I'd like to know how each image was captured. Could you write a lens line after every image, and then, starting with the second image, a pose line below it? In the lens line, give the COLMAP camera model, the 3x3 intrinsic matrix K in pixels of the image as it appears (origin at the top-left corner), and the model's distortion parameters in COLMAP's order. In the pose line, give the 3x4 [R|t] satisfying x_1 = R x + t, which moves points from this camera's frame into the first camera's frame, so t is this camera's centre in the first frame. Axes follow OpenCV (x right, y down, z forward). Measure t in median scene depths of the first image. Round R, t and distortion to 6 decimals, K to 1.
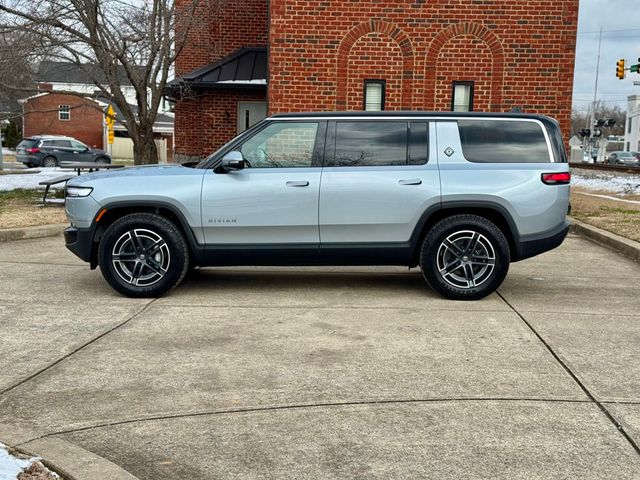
lens RADIAL K [[903.4, 0, 324.8], [0, 903.4, 242.6], [0, 0, 1]] dist [0.137004, 0.000000]
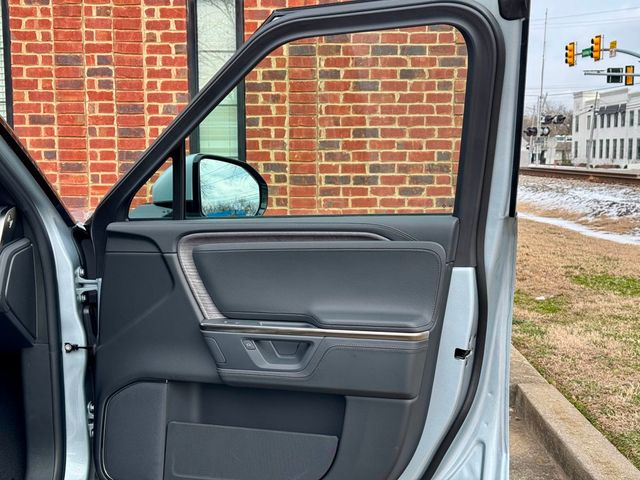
lens RADIAL K [[903.4, 0, 326.6], [0, 903.4, 252.1], [0, 0, 1]] dist [0.137004, 0.000000]
pose [[0.998058, -0.034261, 0.052018, 0.174630], [0.034117, 0.999411, 0.003649, -0.065335], [-0.052112, -0.001867, 0.998640, 0.614035]]
